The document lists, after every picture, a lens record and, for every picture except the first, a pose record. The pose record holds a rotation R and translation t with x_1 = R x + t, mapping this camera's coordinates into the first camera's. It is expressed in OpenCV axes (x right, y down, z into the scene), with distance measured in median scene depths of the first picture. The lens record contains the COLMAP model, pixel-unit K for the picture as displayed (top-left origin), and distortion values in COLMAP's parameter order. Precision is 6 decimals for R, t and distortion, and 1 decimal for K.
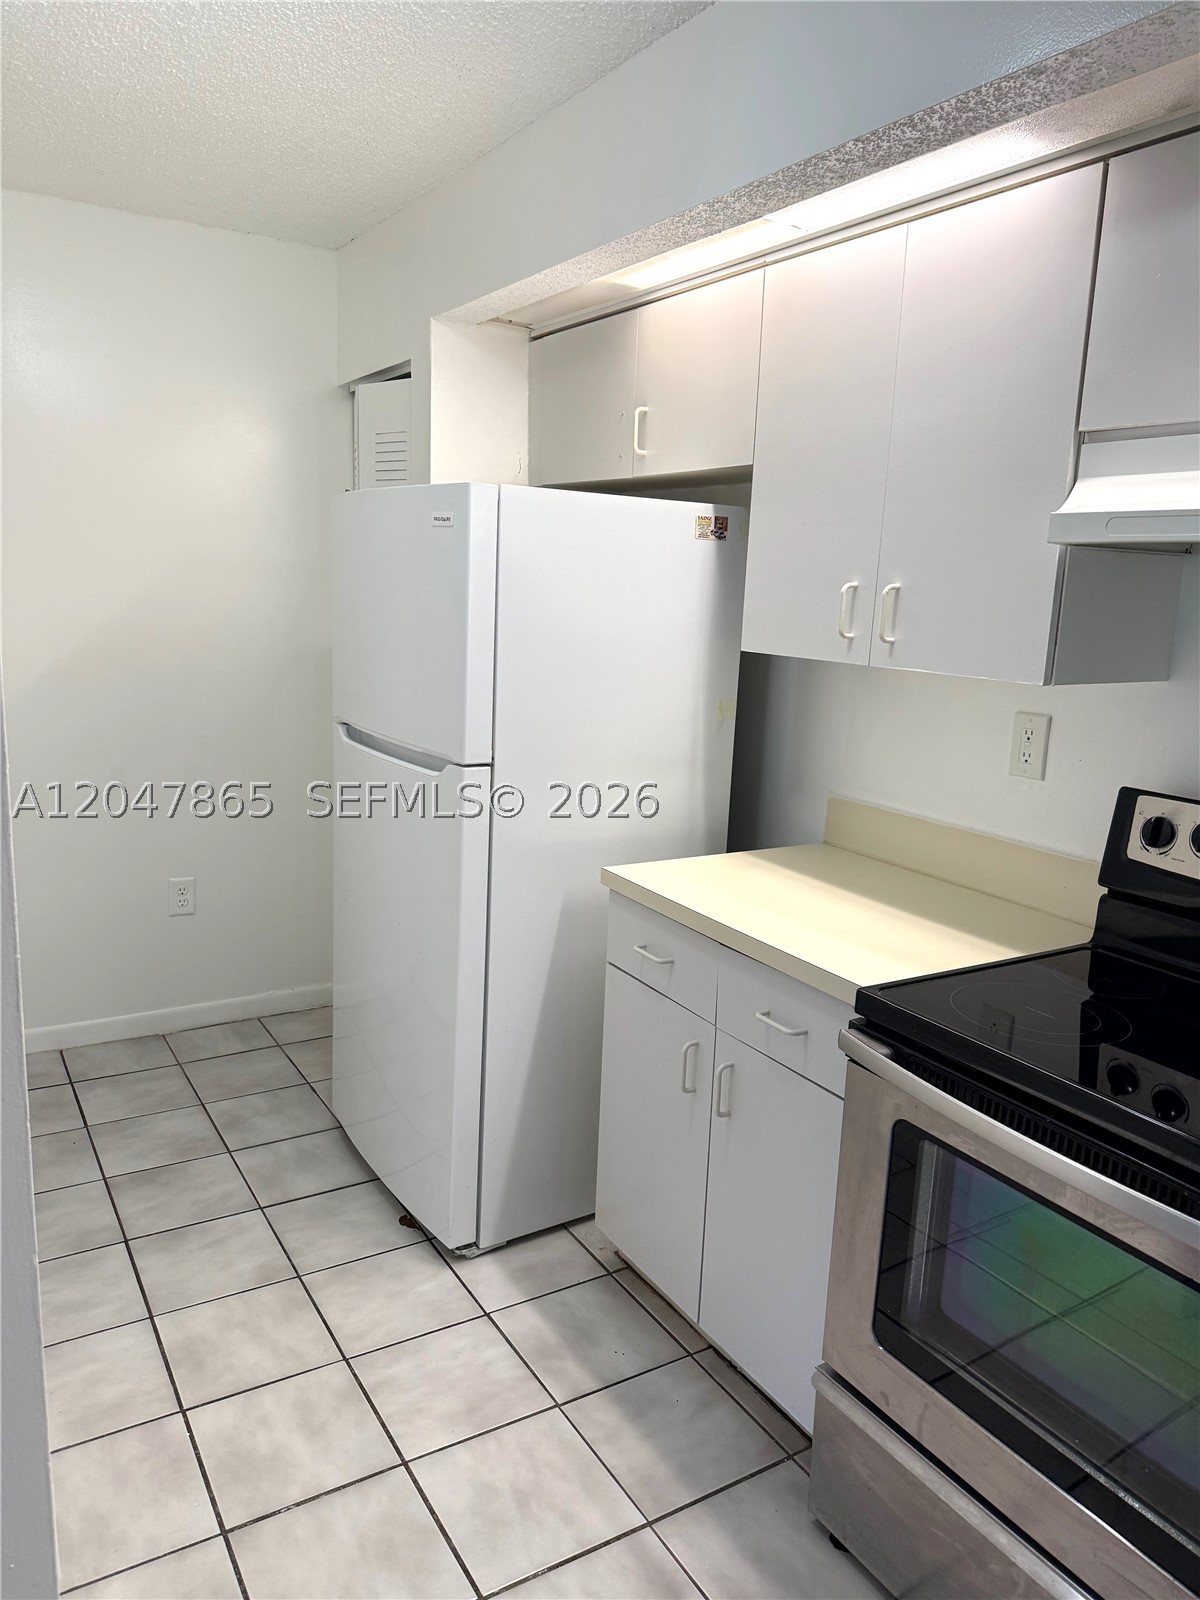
lens RADIAL K [[1121.8, 0, 600.0], [0, 1121.8, 800.0], [0, 0, 1]] dist [0.073298, -0.083380]
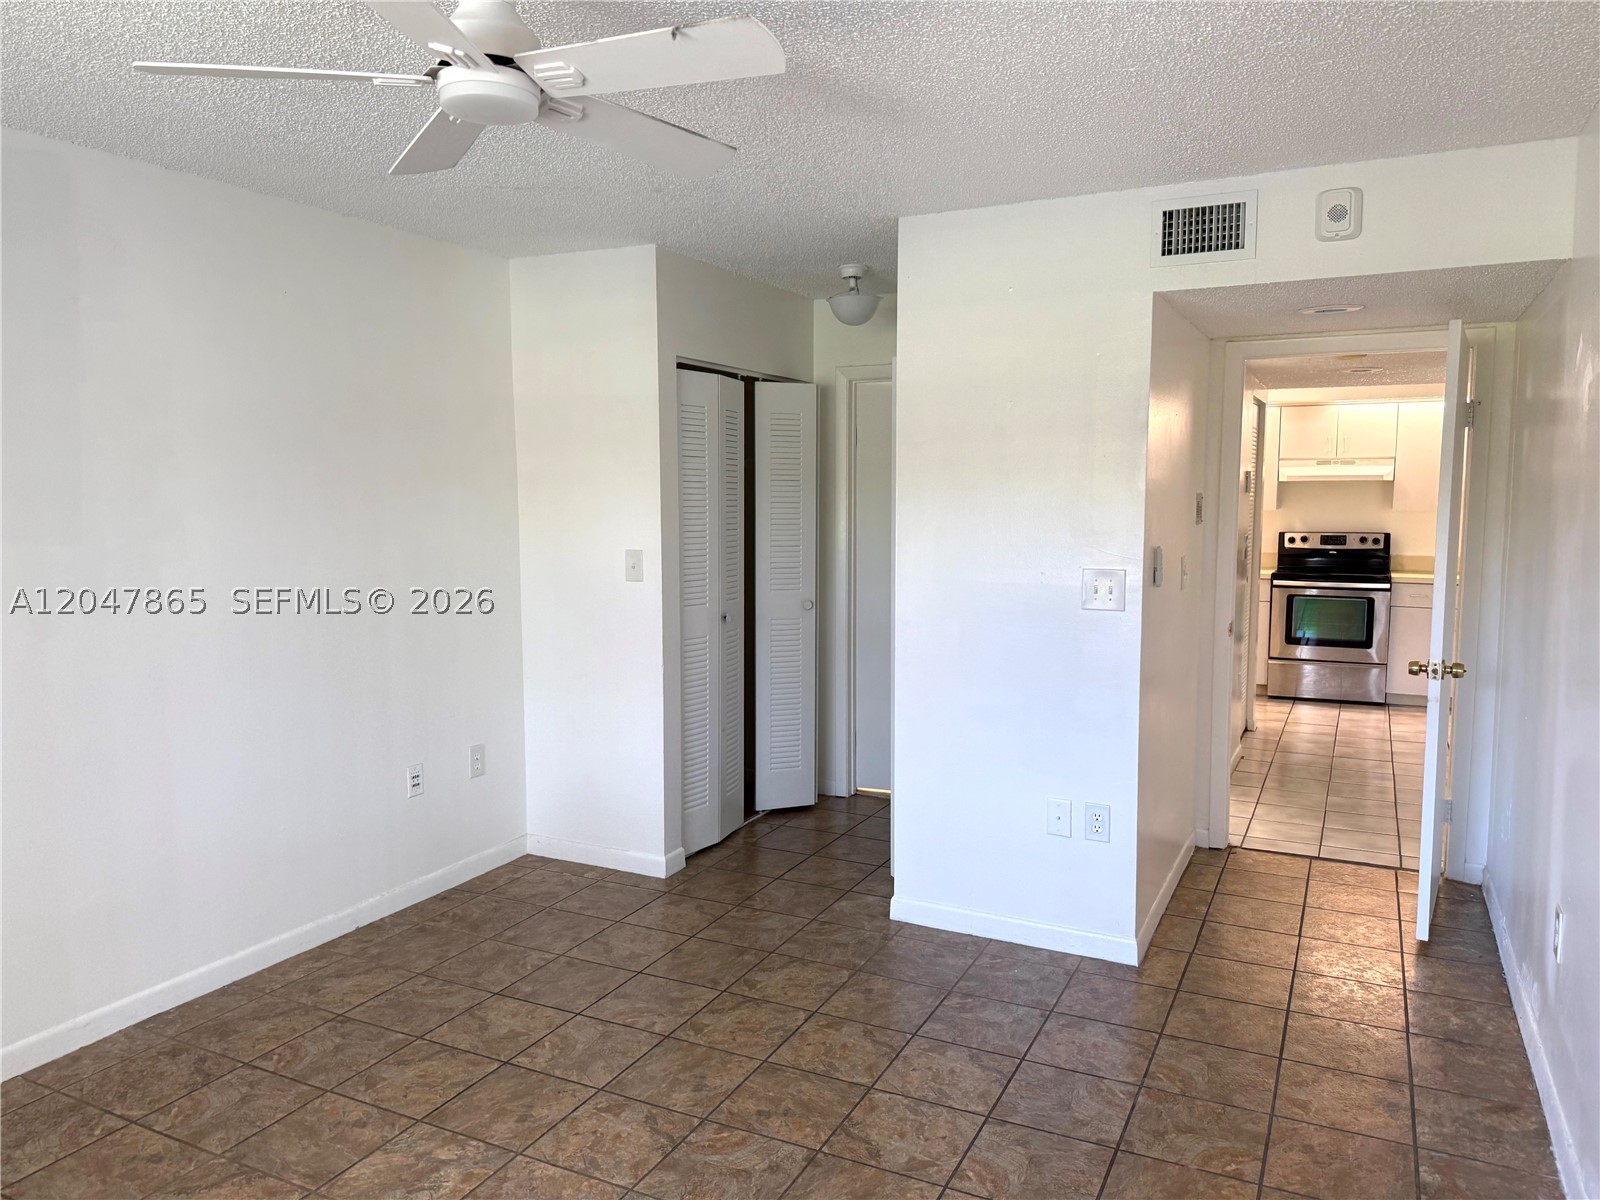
lens RADIAL K [[1128.2, 0, 808.2], [0, 1128.2, 600.9], [0, 0, 1]] dist [0.130216, -0.214628]
pose [[0.850861, -0.105844, 0.514619, -3.214074], [0.144384, 0.988891, -0.035333, 0.136441], [-0.505163, 0.104366, 0.856690, -1.764335]]
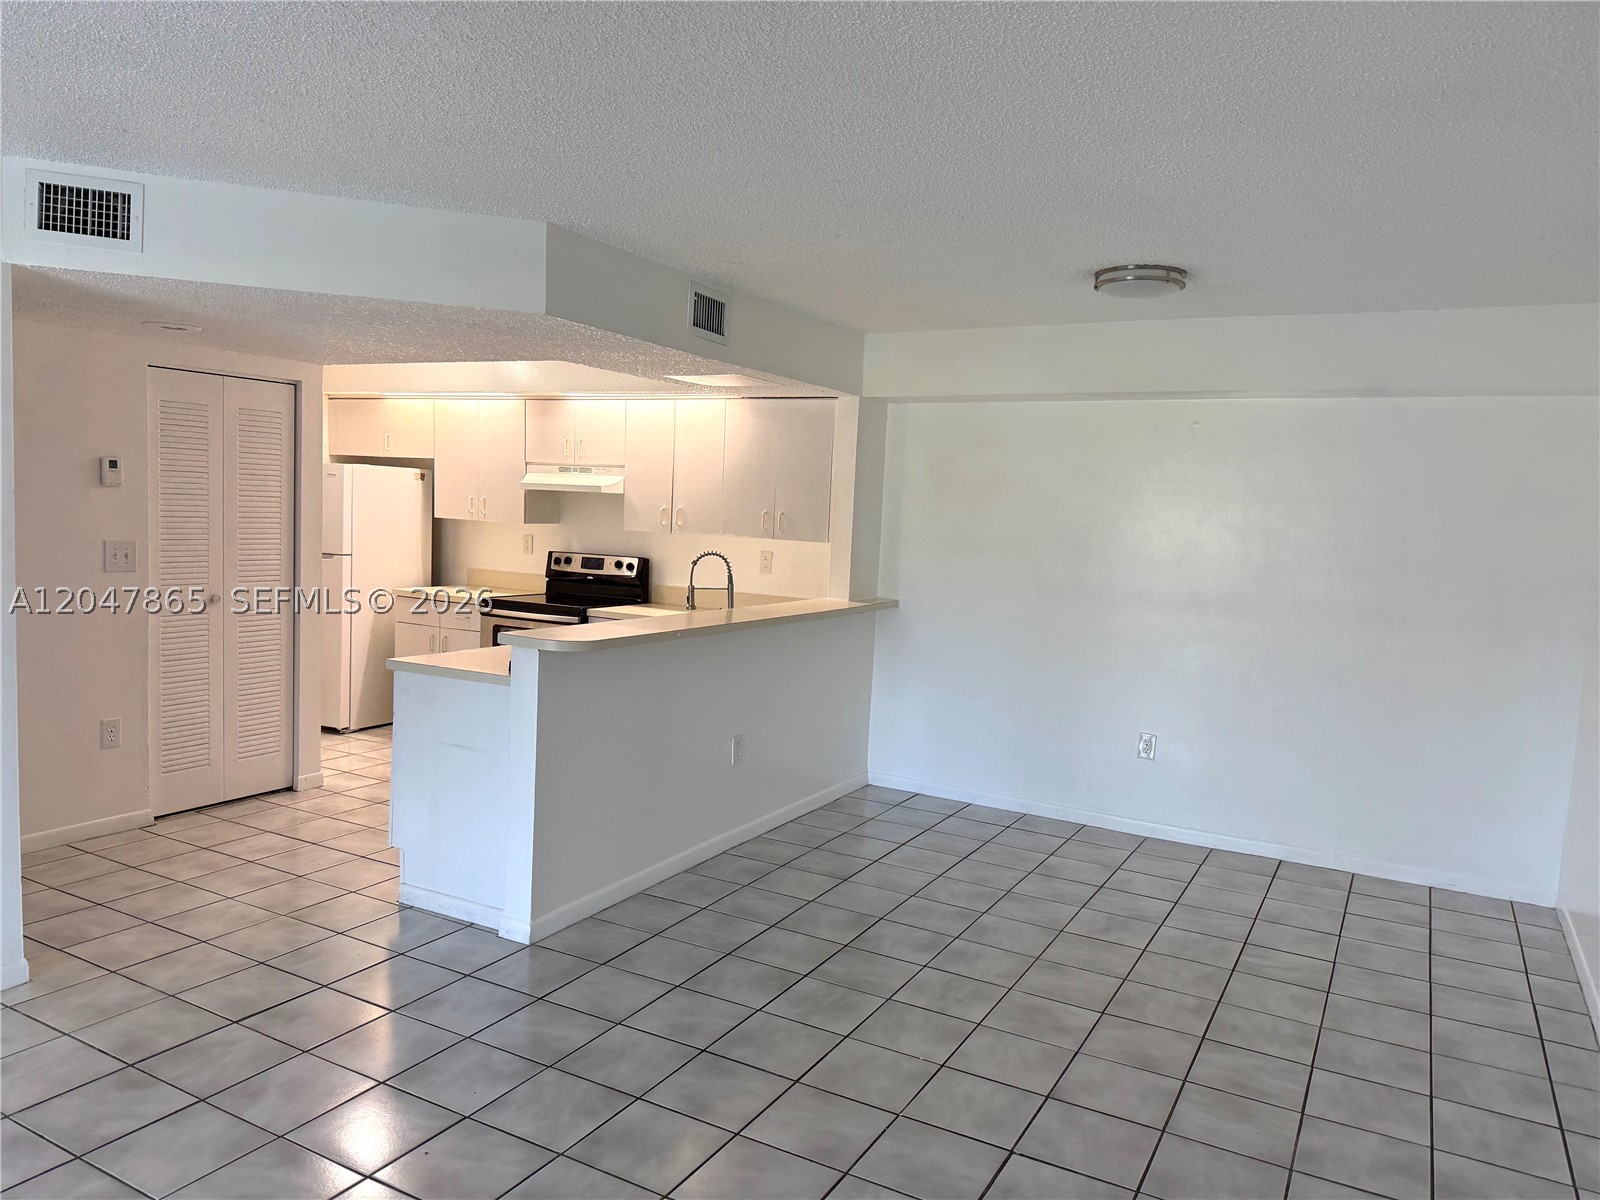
lens RADIAL K [[1128.2, 0, 808.2], [0, 1128.2, 600.9], [0, 0, 1]] dist [0.130216, -0.214628]
pose [[0.868084, -0.048696, 0.494023, -0.611724], [0.089305, 0.994260, -0.058919, 0.416341], [-0.488318, 0.095266, 0.867450, -2.463538]]
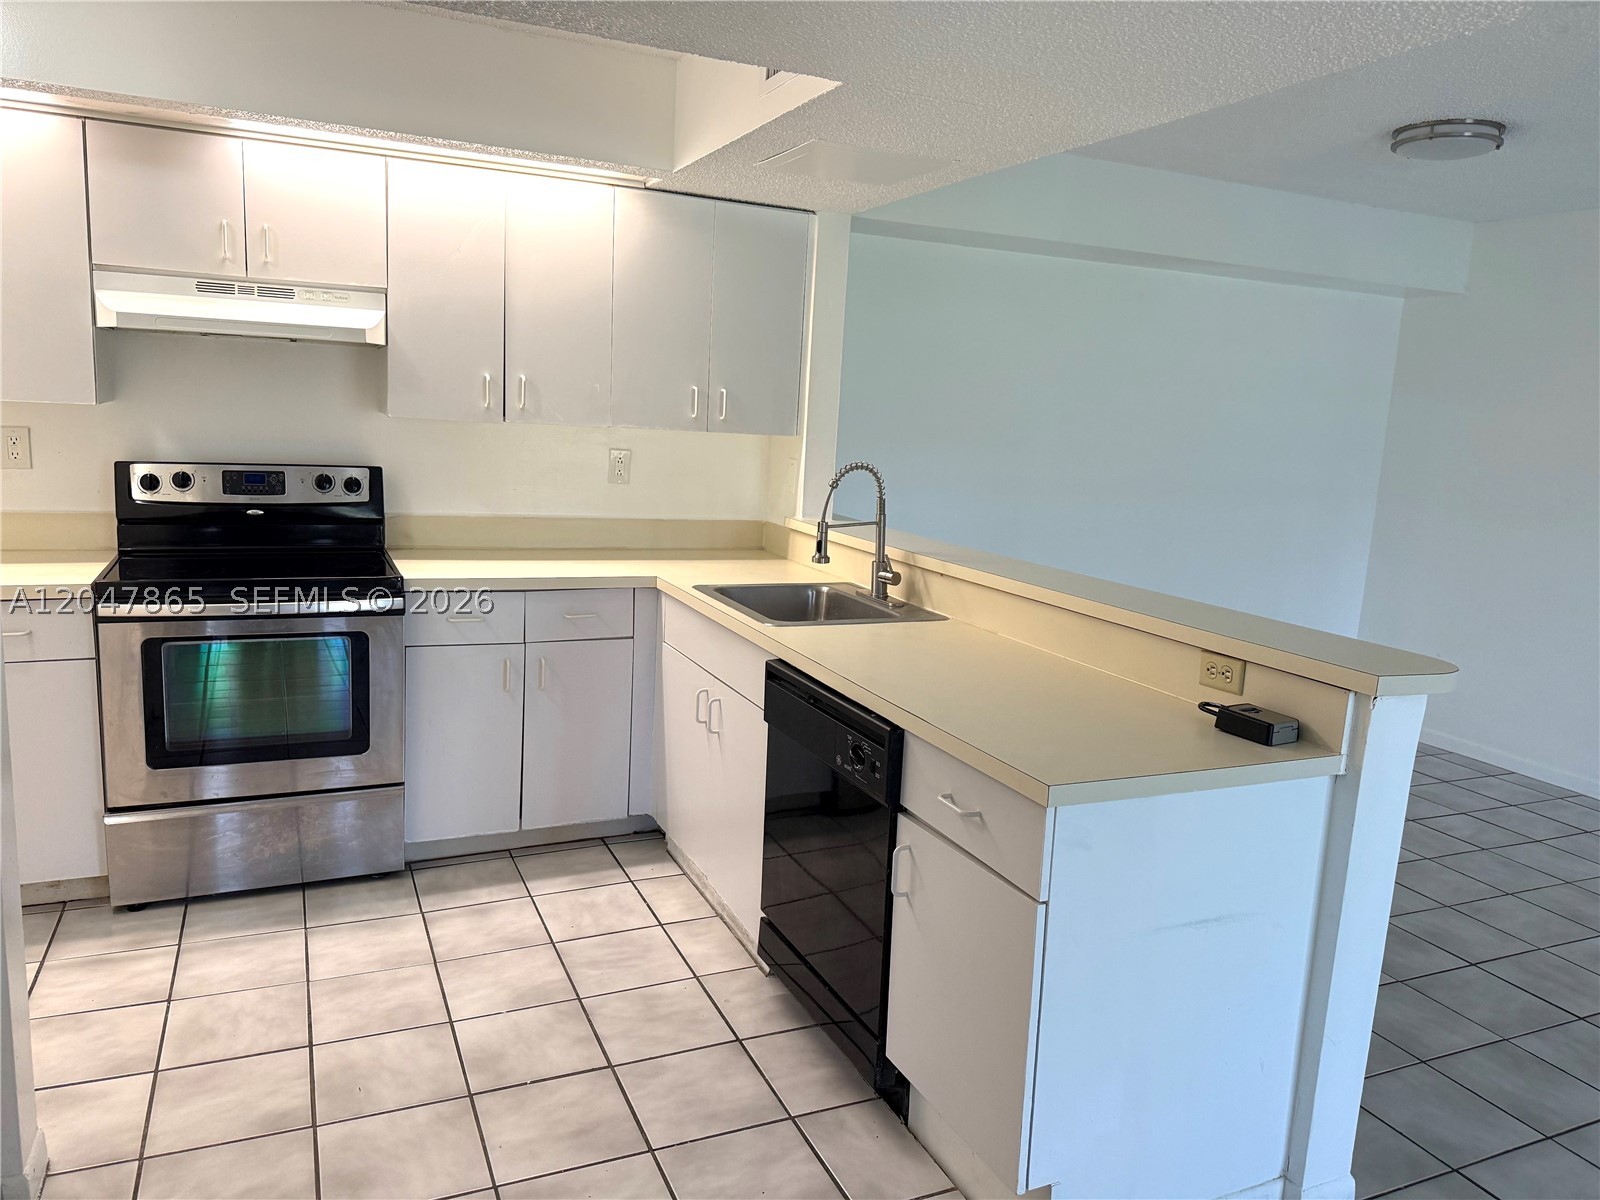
lens RADIAL K [[1156.9, 0, 832.9], [0, 1156.9, 601.9], [0, 0, 1]] dist [-0.004624, -0.006201]
pose [[0.126599, -0.213962, 0.968603, -1.082408], [0.140086, 0.970530, 0.196078, 0.004204], [-0.982012, 0.110865, 0.152842, -0.312437]]
